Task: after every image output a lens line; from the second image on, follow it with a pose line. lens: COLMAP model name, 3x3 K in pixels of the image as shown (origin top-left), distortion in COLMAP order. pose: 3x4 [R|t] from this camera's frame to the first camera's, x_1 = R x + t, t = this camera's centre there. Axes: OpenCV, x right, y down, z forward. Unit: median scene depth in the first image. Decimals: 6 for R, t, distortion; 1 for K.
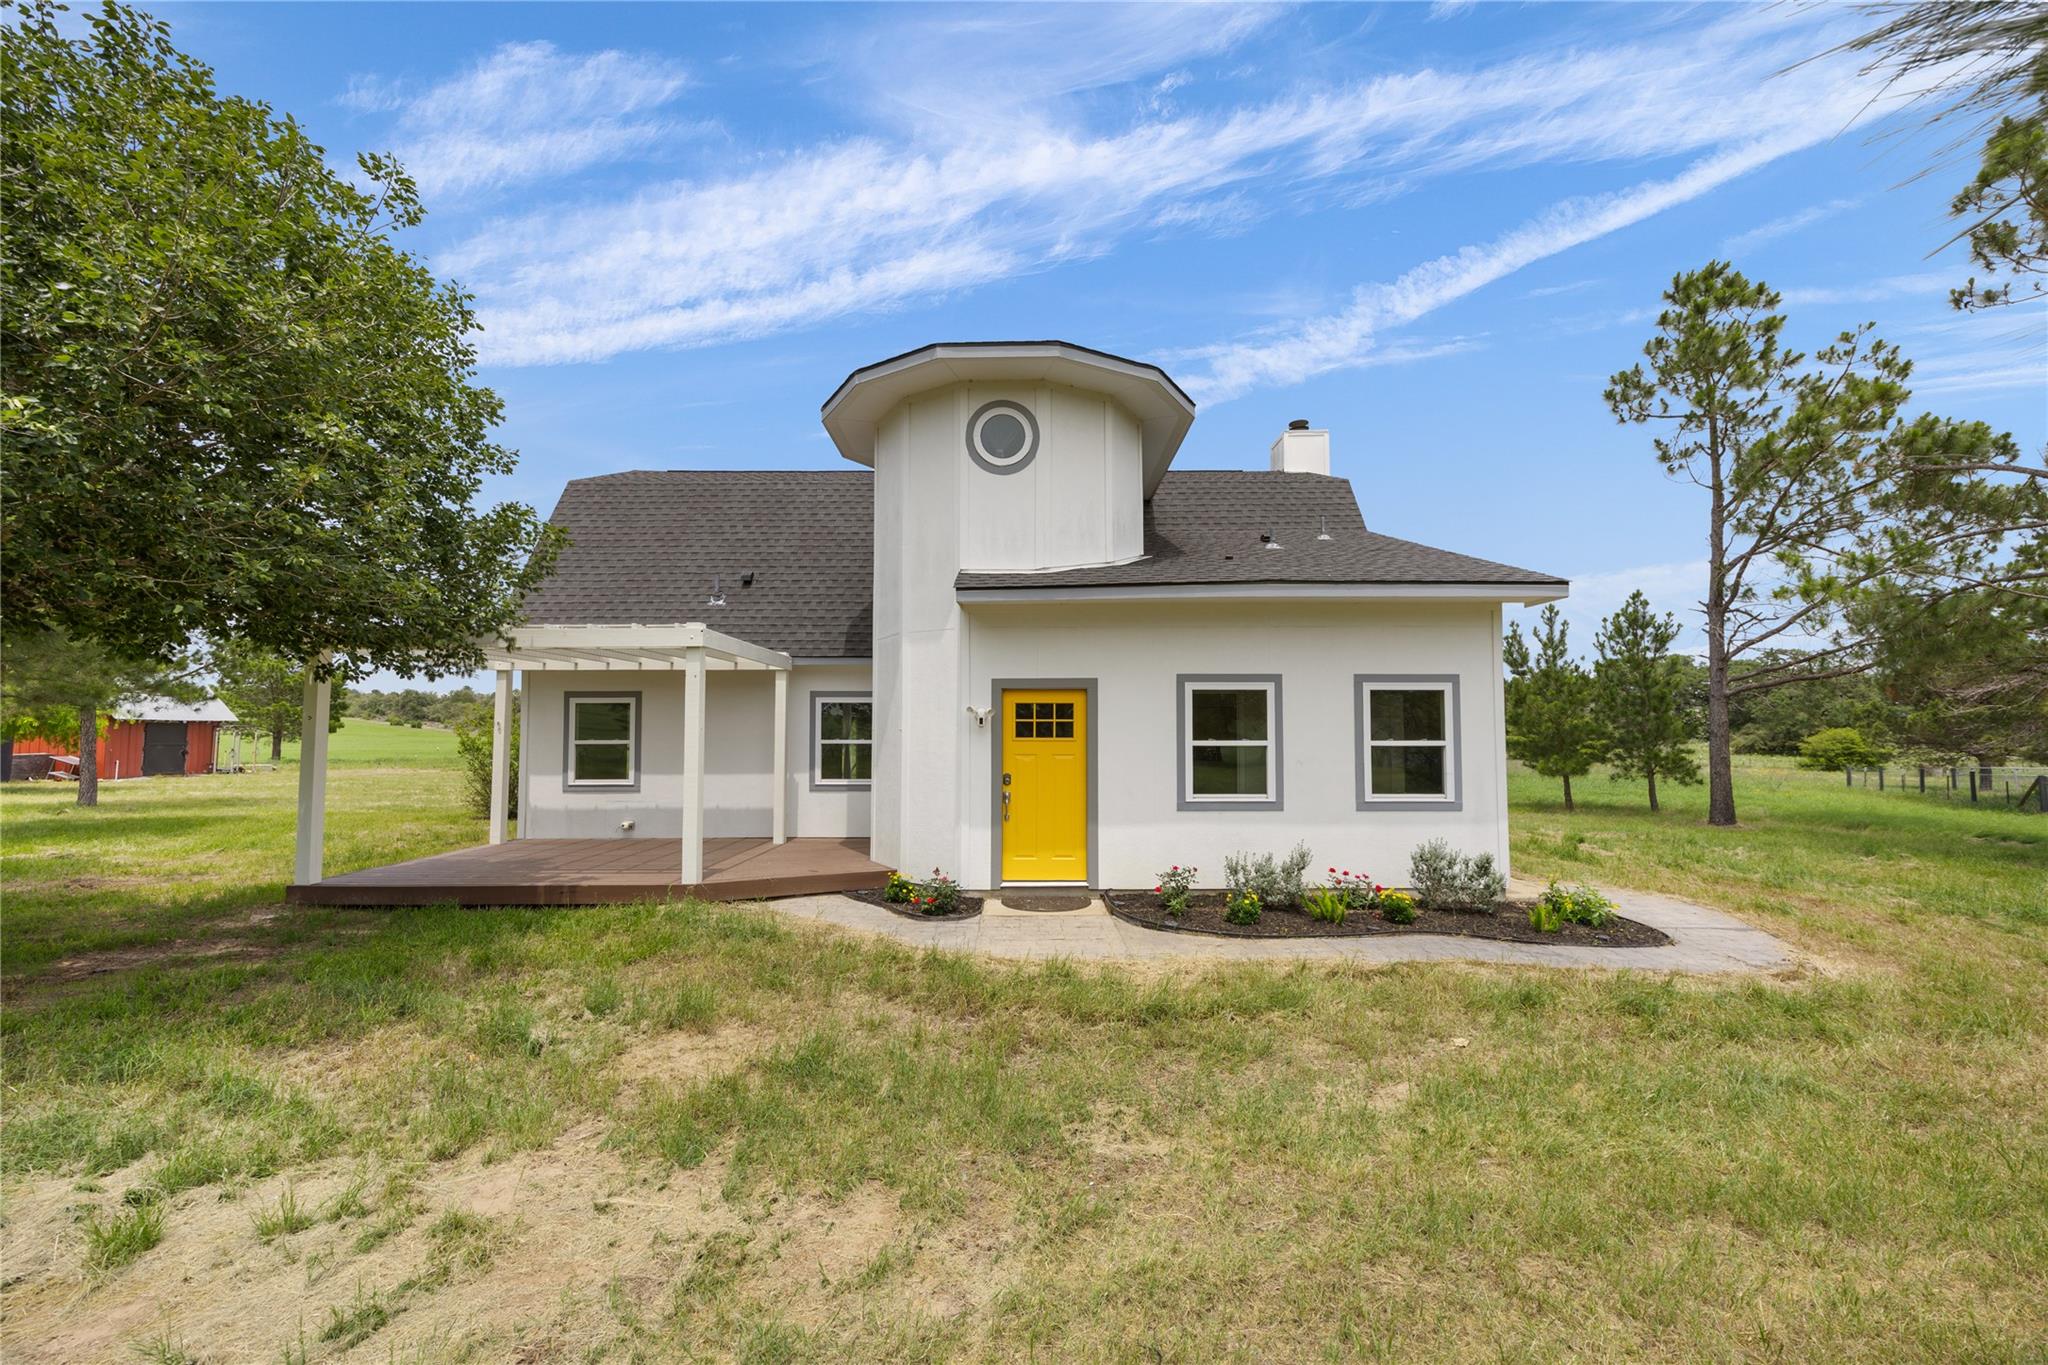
lens RADIAL K [[810.6, 0, 1016.2], [0, 810.6, 681.7], [0, 0, 1]] dist [0.000873, 0.000177]
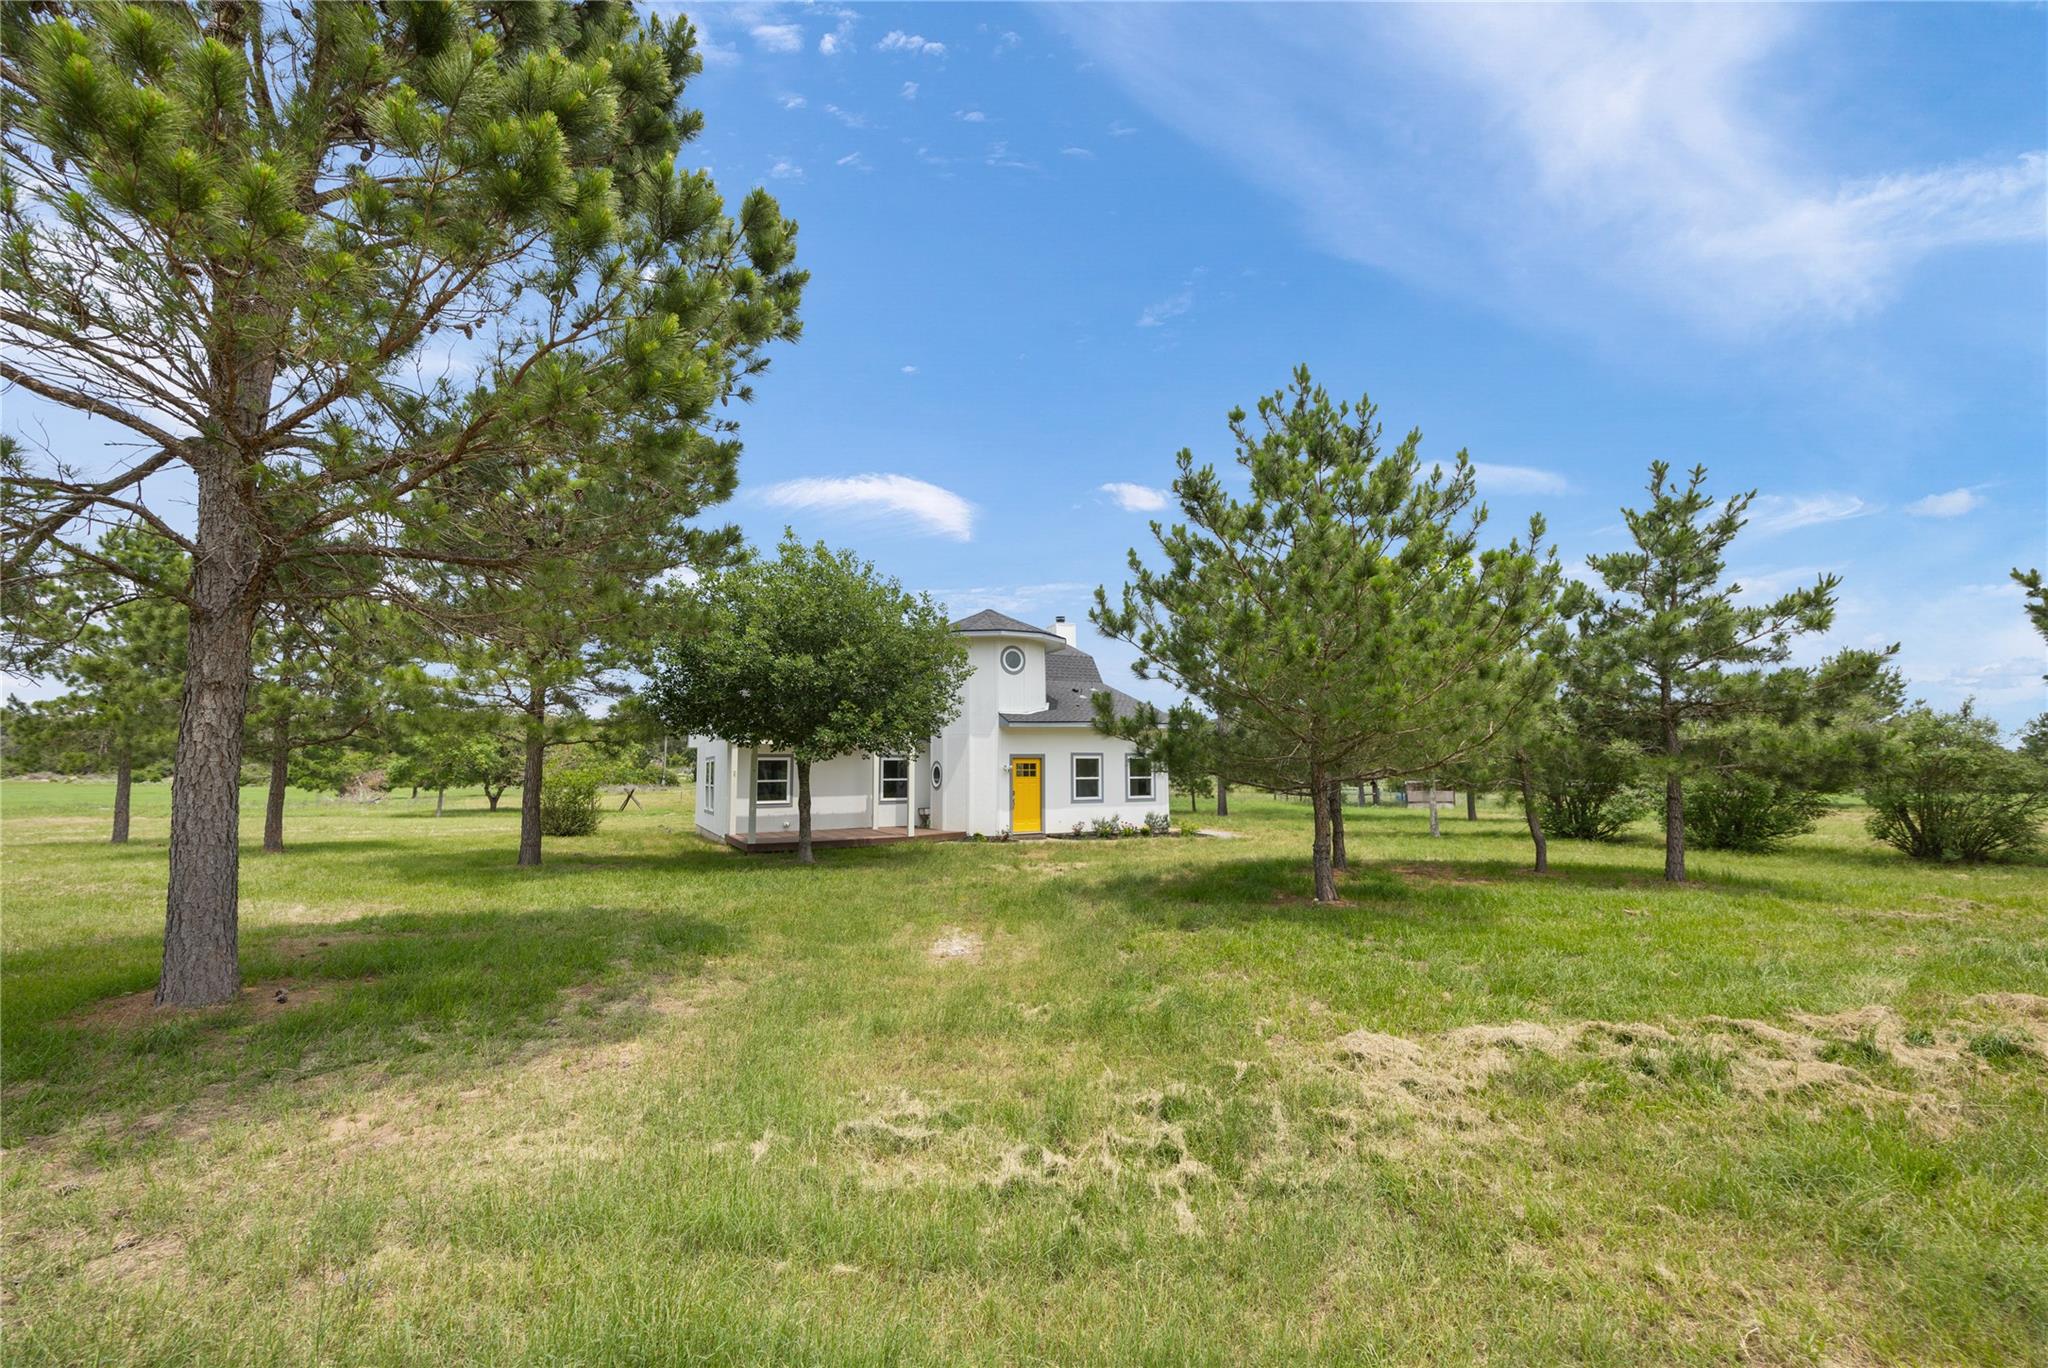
lens RADIAL K [[810.6, 0, 1016.2], [0, 810.6, 683.2], [0, 0, 1]] dist [0.000873, 0.000177]
pose [[0.888933, 0.044121, 0.455908, -1.193769], [-0.024467, 0.998503, -0.048924, -0.102973], [-0.457384, 0.032336, 0.888681, -1.309919]]
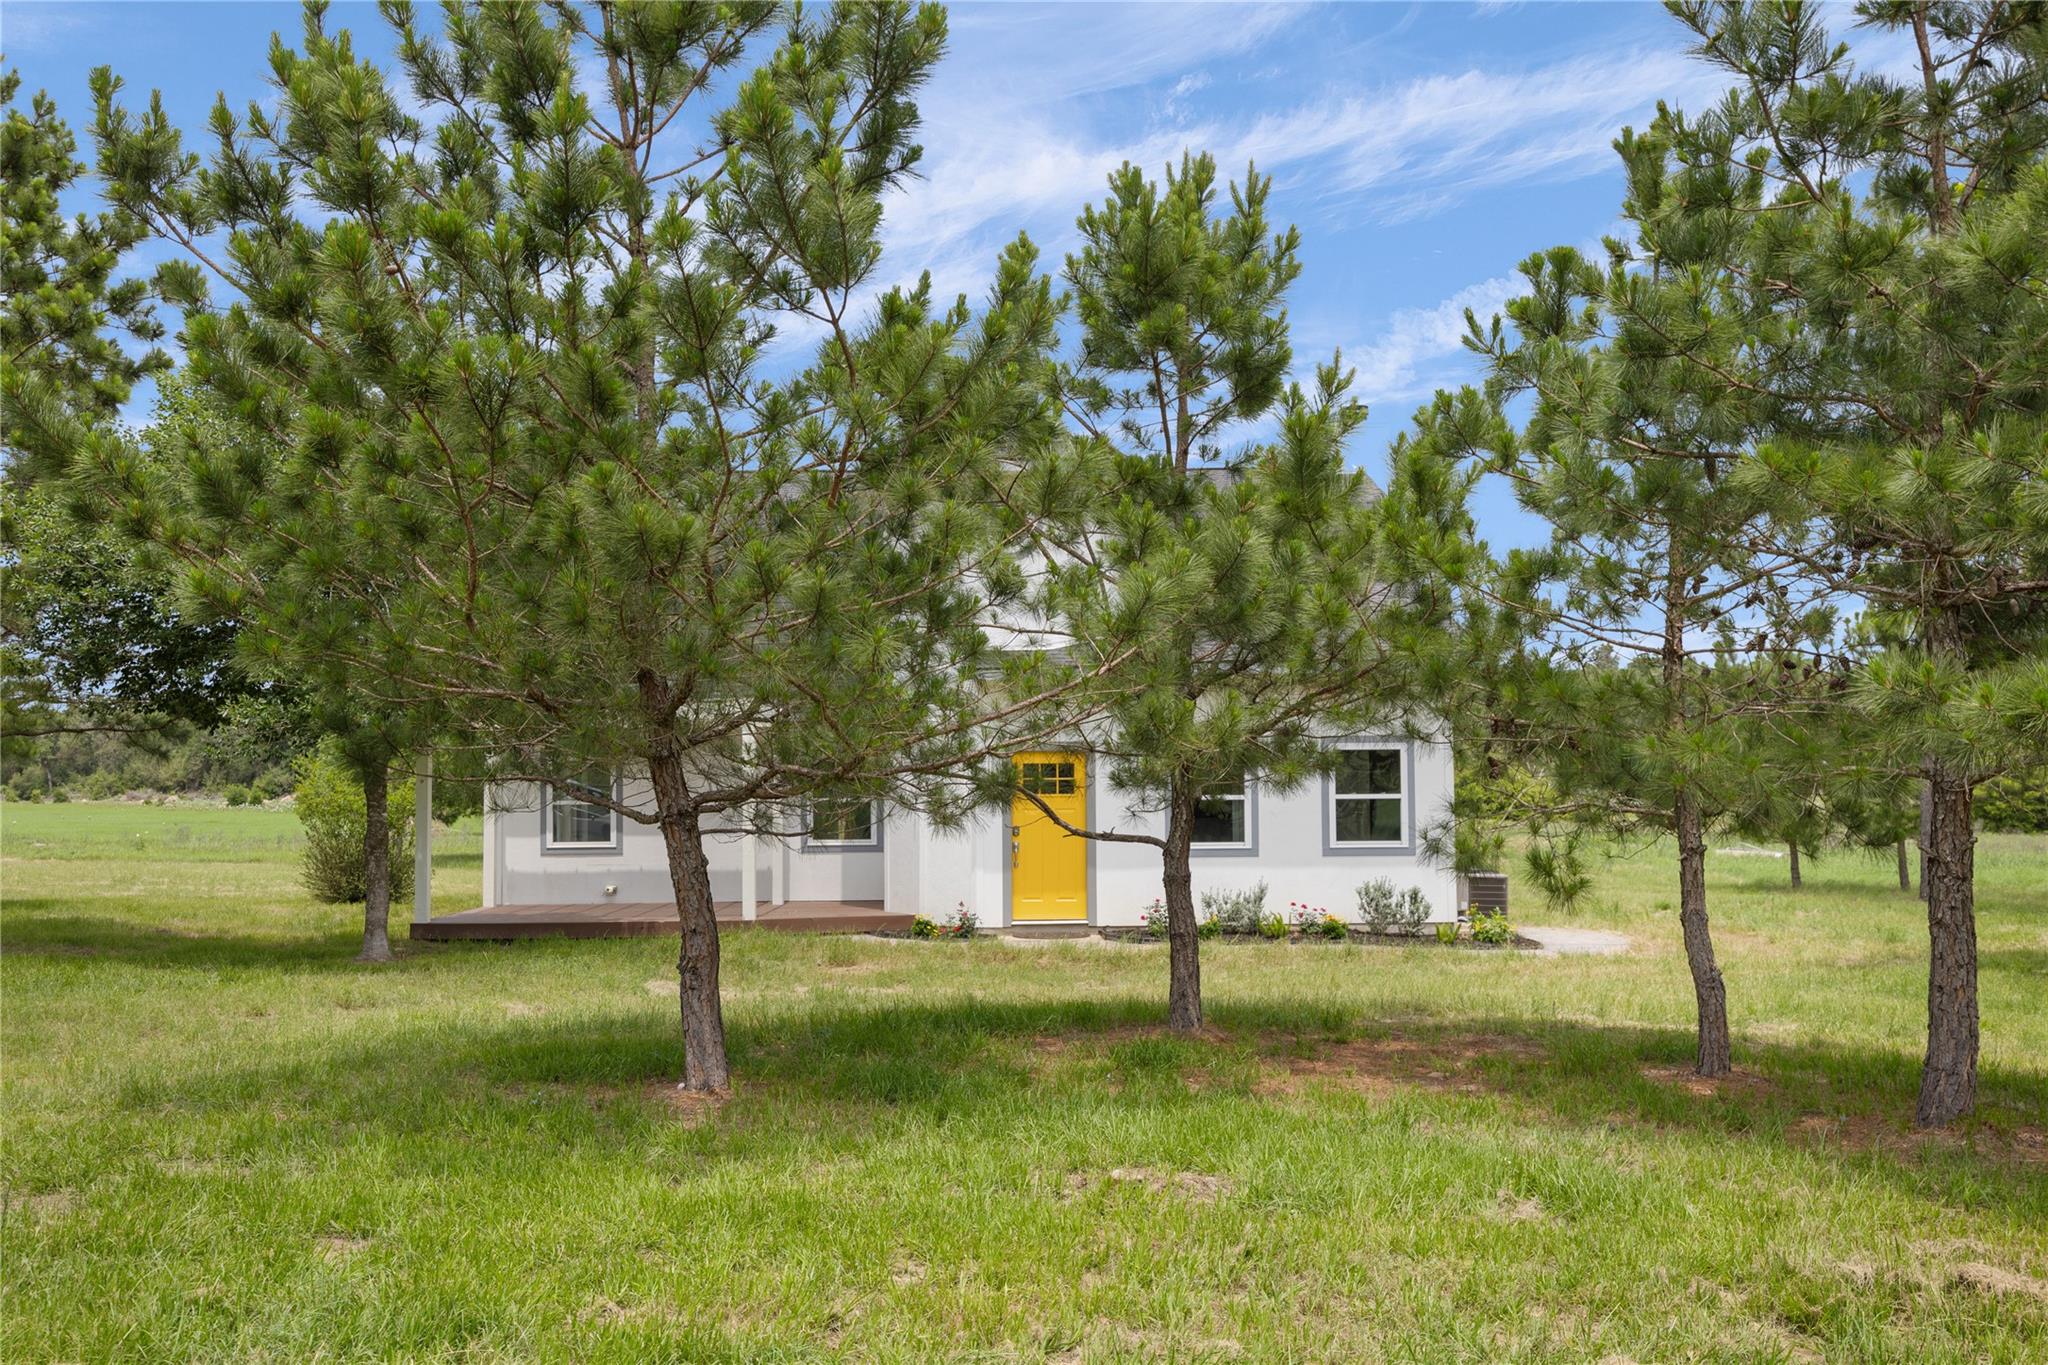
lens RADIAL K [[1868.1, 0, 1024.0], [0, 1868.1, 682.5], [0, 0, 1]] dist [0.007408, -0.005938]
pose [[0.999743, -0.005803, 0.021925, -0.056259], [0.005632, 0.999953, 0.007849, -0.106486], [-0.021969, -0.007724, 0.999729, -1.594762]]
